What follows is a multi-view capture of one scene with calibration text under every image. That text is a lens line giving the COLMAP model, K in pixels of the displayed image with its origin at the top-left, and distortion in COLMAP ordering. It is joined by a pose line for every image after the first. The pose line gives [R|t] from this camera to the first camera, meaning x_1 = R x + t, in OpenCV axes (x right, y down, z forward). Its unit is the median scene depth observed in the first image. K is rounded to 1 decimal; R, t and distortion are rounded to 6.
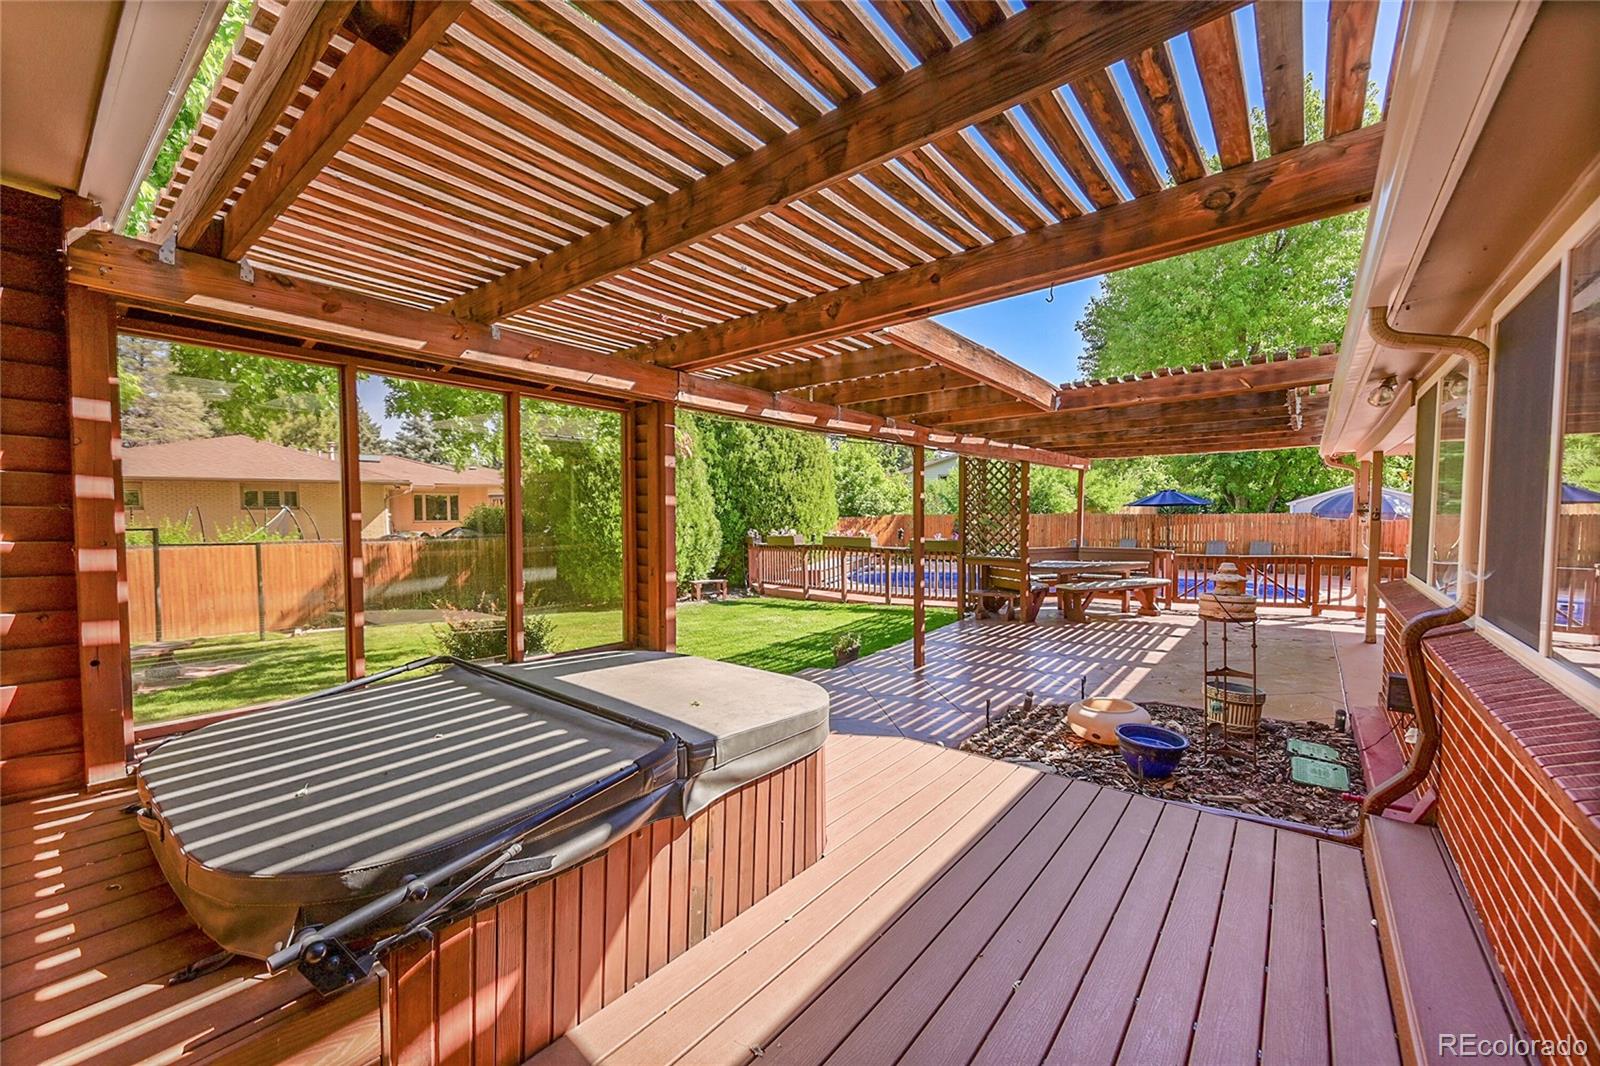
lens RADIAL K [[640.2, 0, 800.0], [0, 640.2, 533.0], [0, 0, 1]] dist [0.000979, -0.000185]
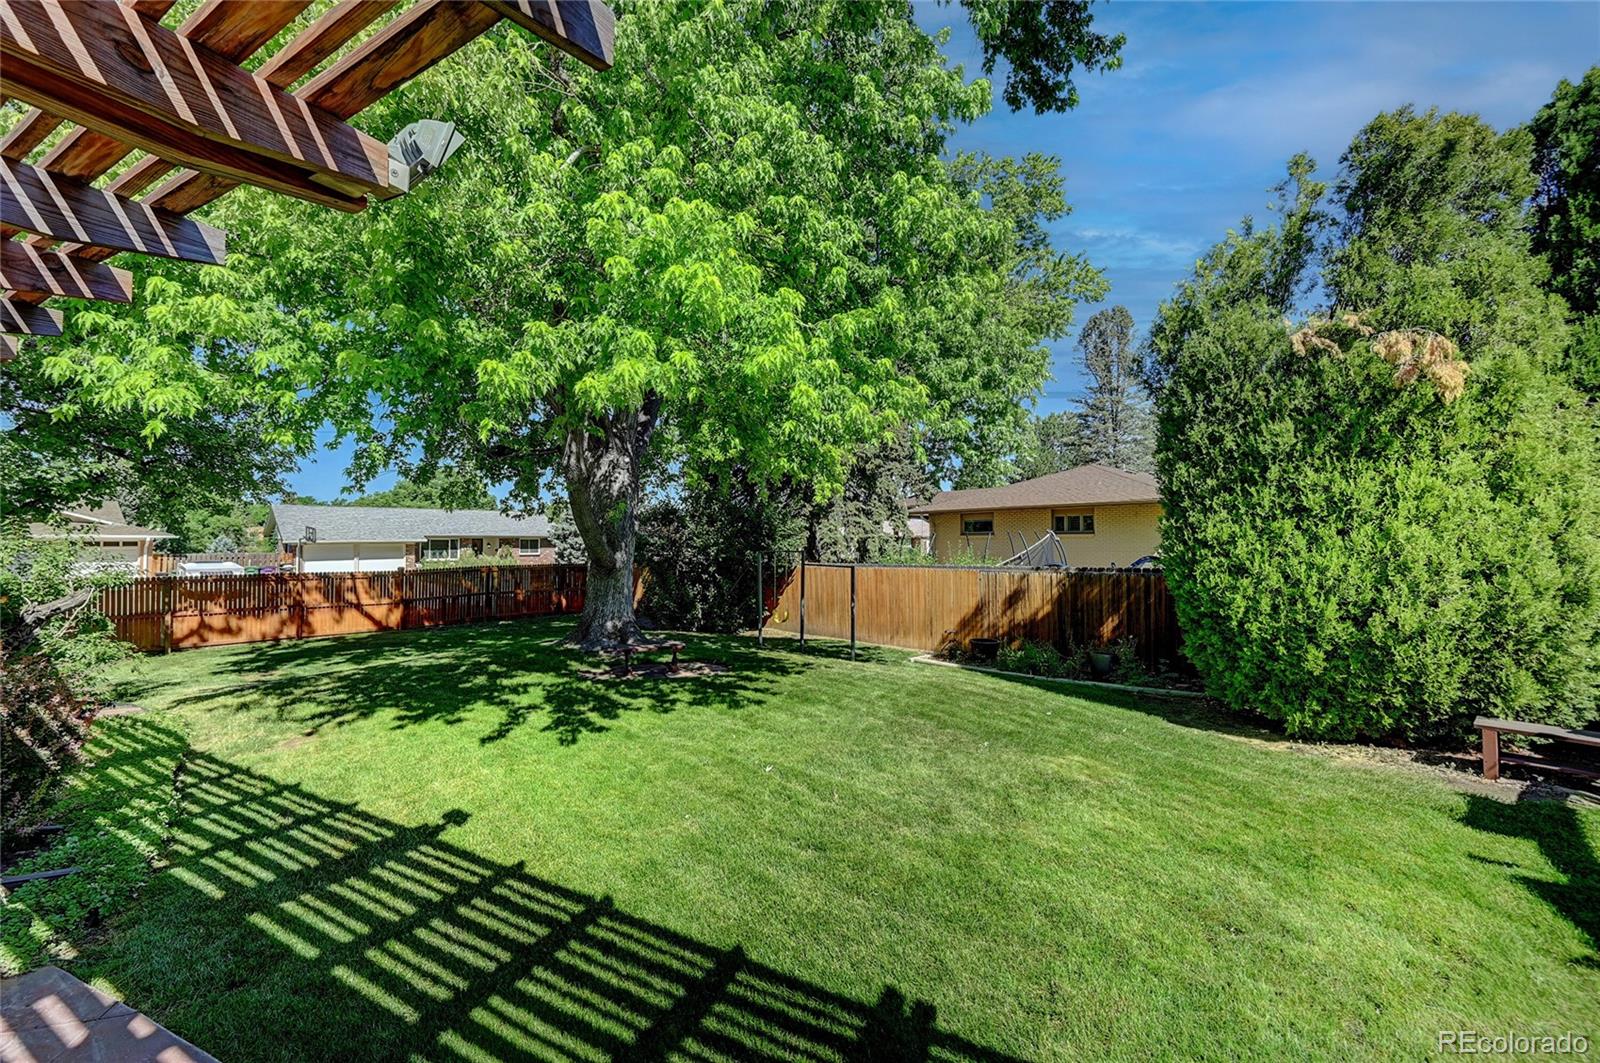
lens RADIAL K [[640.2, 0, 800.0], [0, 640.2, 531.5], [0, 0, 1]] dist [0.000979, -0.000185]
pose [[0.142057, -0.010399, -0.989804, 0.134021], [-0.026808, 0.999538, -0.014349, -0.016523], [0.989495, 0.028573, 0.141712, 0.495179]]
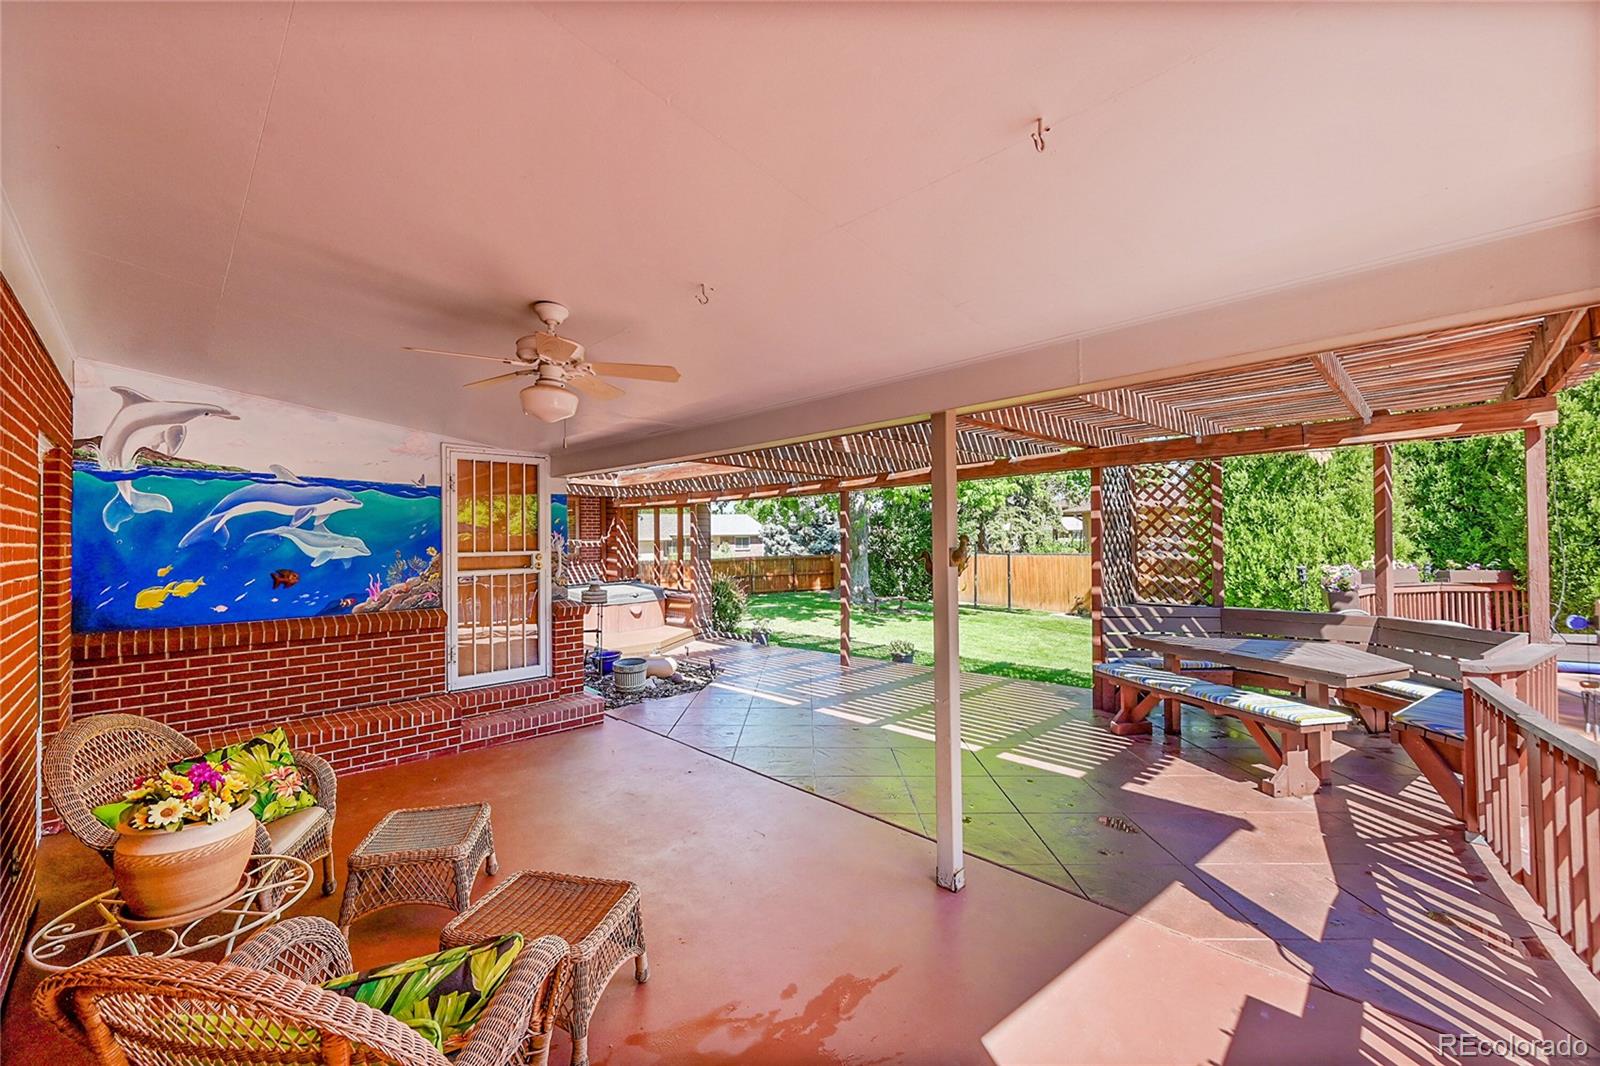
lens RADIAL K [[640.2, 0, 800.0], [0, 640.2, 533.0], [0, 0, 1]] dist [0.000979, -0.000185]
pose [[-0.116195, -0.000568, -0.993226, 0.584562], [-0.014308, 0.999897, 0.001102, -0.021753], [0.993123, 0.014339, -0.116191, 0.423704]]
